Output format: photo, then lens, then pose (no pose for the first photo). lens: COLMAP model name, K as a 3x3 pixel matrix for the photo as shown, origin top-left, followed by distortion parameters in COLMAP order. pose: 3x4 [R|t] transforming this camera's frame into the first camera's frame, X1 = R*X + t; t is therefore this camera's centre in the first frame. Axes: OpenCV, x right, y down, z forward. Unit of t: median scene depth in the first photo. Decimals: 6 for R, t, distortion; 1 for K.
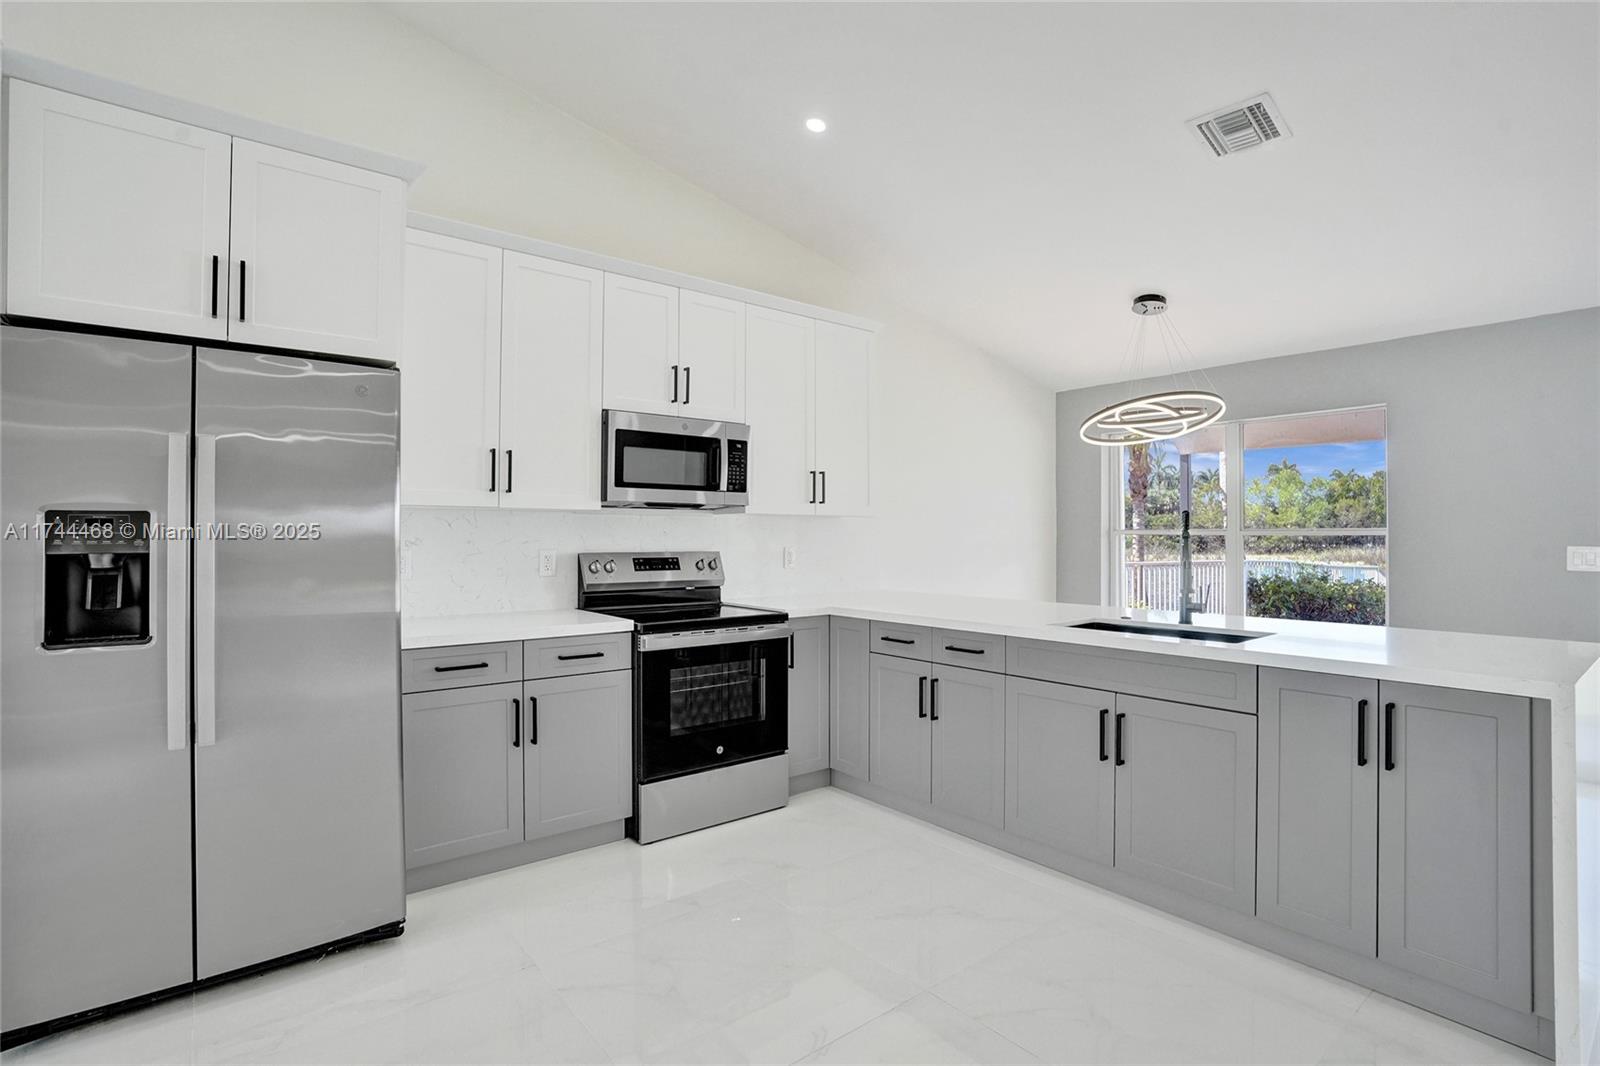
lens RADIAL K [[765.6, 0, 799.8], [0, 765.6, 529.6], [0, 0, 1]] dist [-0.059409, 0.021553]
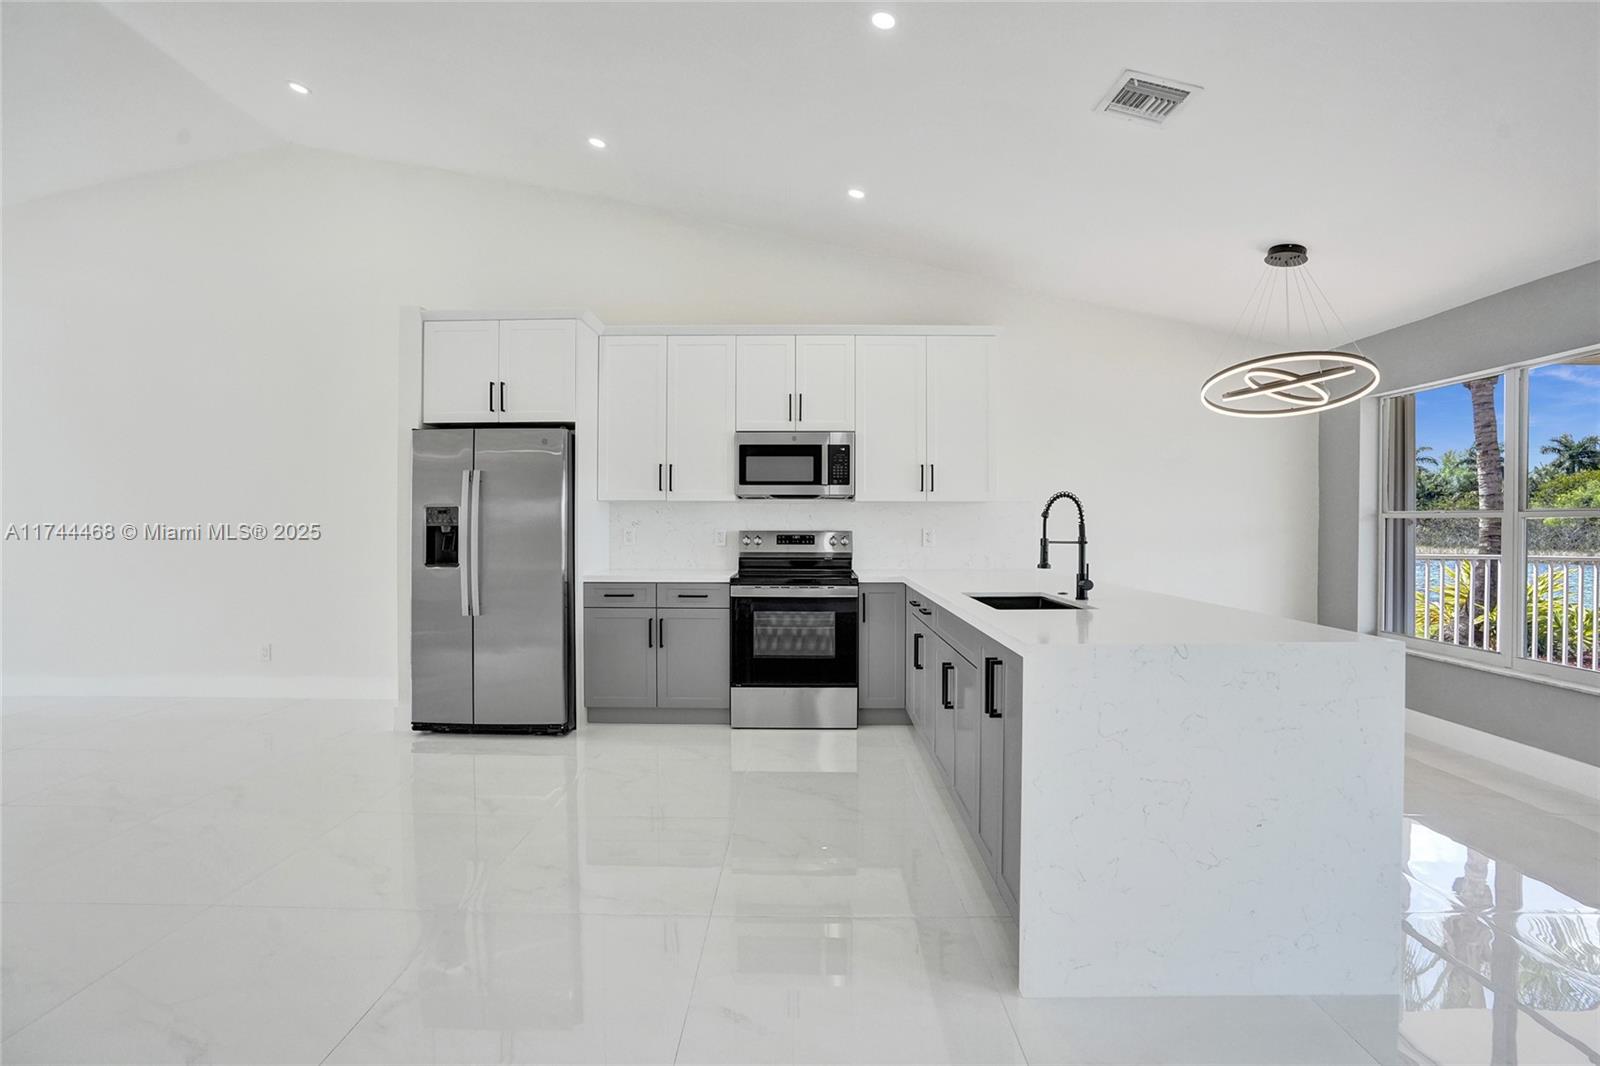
lens RADIAL K [[765.6, 0, 795.7], [0, 765.6, 533.4], [0, 0, 1]] dist [-0.059409, 0.021553]
pose [[0.772215, 0.008502, -0.635304, 0.723683], [0.004195, 0.999820, 0.018478, 0.009463], [0.635347, -0.016934, 0.772041, -0.053836]]
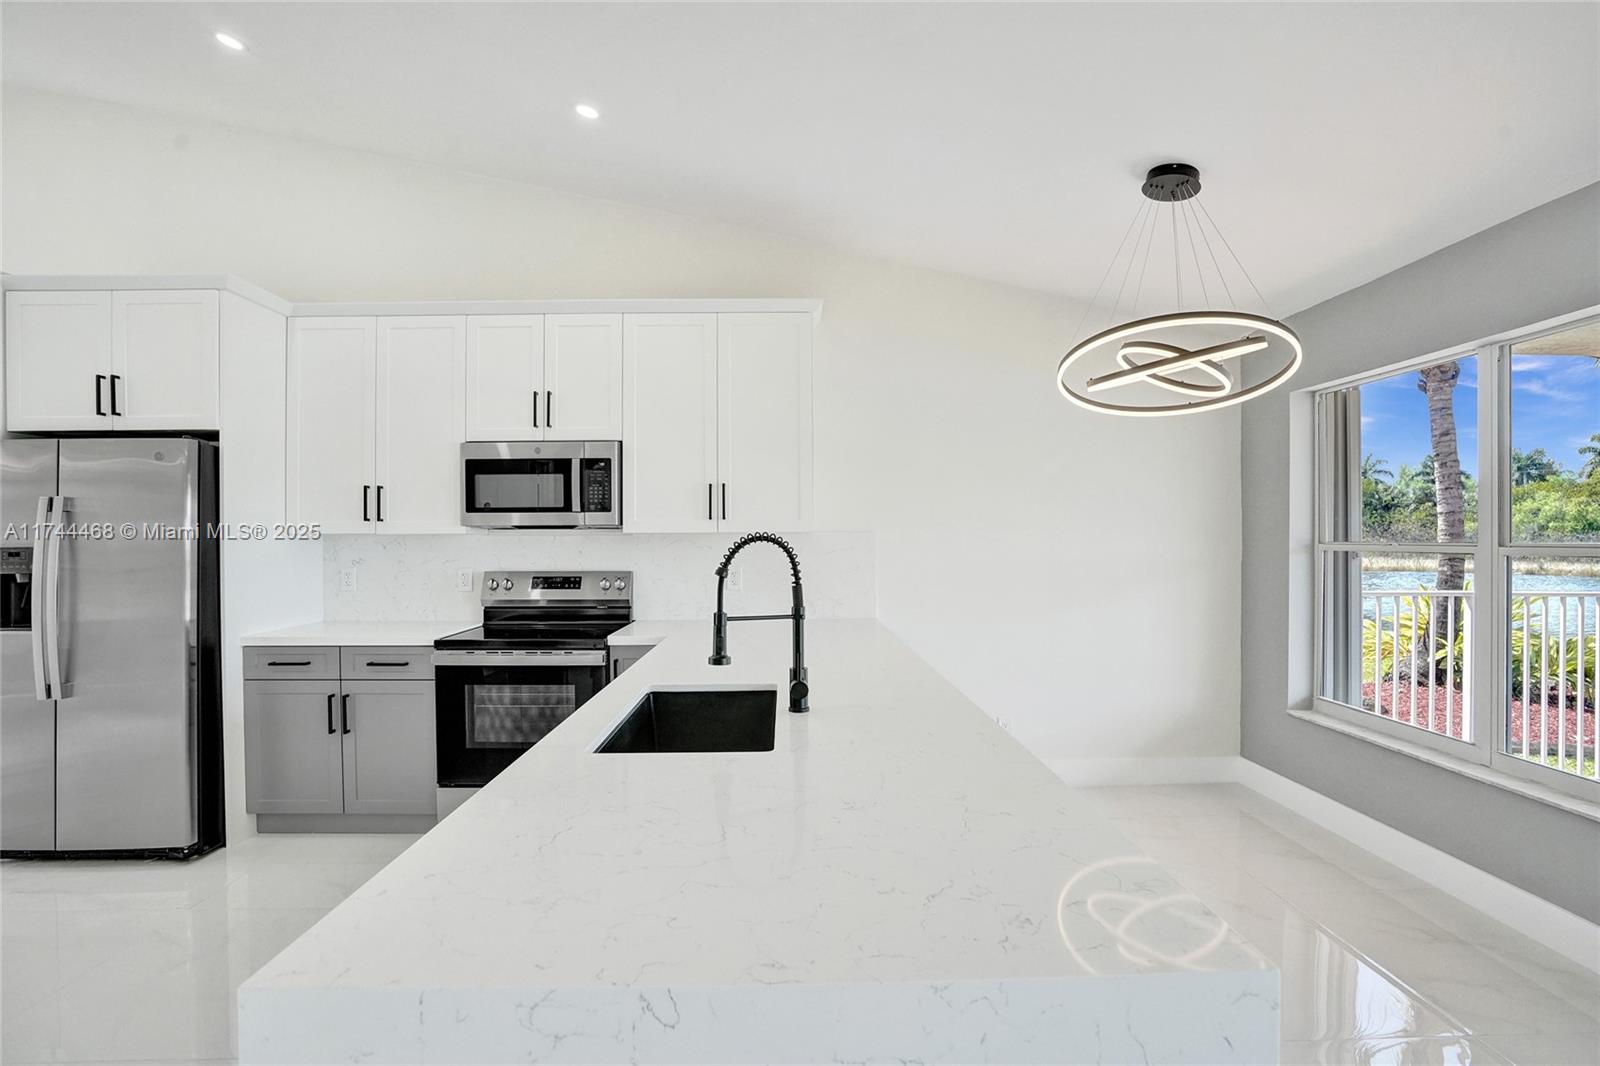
lens RADIAL K [[765.6, 0, 786.5], [0, 765.6, 544.4], [0, 0, 1]] dist [-0.059409, 0.021553]
pose [[0.789549, -0.000128, -0.613688, 0.740185], [0.010472, 0.999857, 0.013264, -0.018631], [0.613599, -0.016899, 0.789437, 0.402226]]
